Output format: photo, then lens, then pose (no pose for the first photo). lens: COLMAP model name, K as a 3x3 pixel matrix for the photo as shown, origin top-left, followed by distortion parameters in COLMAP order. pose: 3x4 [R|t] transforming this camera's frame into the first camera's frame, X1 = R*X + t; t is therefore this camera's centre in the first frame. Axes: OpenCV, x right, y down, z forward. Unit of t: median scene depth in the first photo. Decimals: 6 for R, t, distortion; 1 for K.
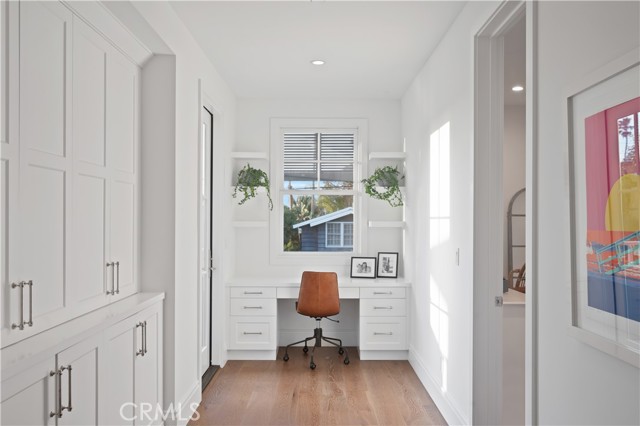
lens RADIAL K [[527.1, 0, 319.0], [0, 527.1, 216.1], [0, 0, 1]] dist [-0.007865, -0.000070]
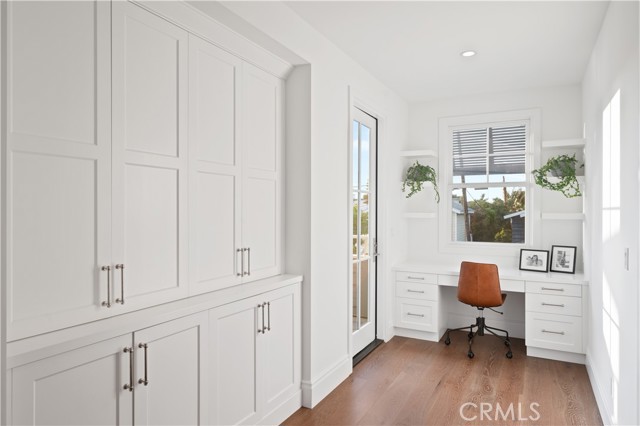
lens RADIAL K [[398.9, 0, 321.0], [0, 398.9, 210.7], [0, 0, 1]] dist [0.002134, 0.000064]
pose [[0.878726, -0.000494, -0.477326, 0.097928], [0.002994, 0.999985, 0.004477, 0.001258], [0.477317, -0.005363, 0.878715, 0.174716]]
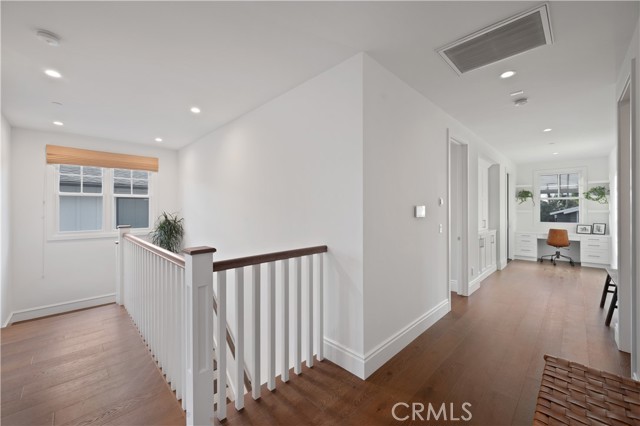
lens RADIAL K [[254.0, 0, 319.8], [0, 254.0, 209.4], [0, 0, 1]] dist [-0.002863, -0.000328]
pose [[0.703466, -0.004353, -0.710716, 0.061960], [0.007282, 0.999973, 0.001083, -0.003783], [0.710692, -0.005937, 0.703478, -0.721675]]
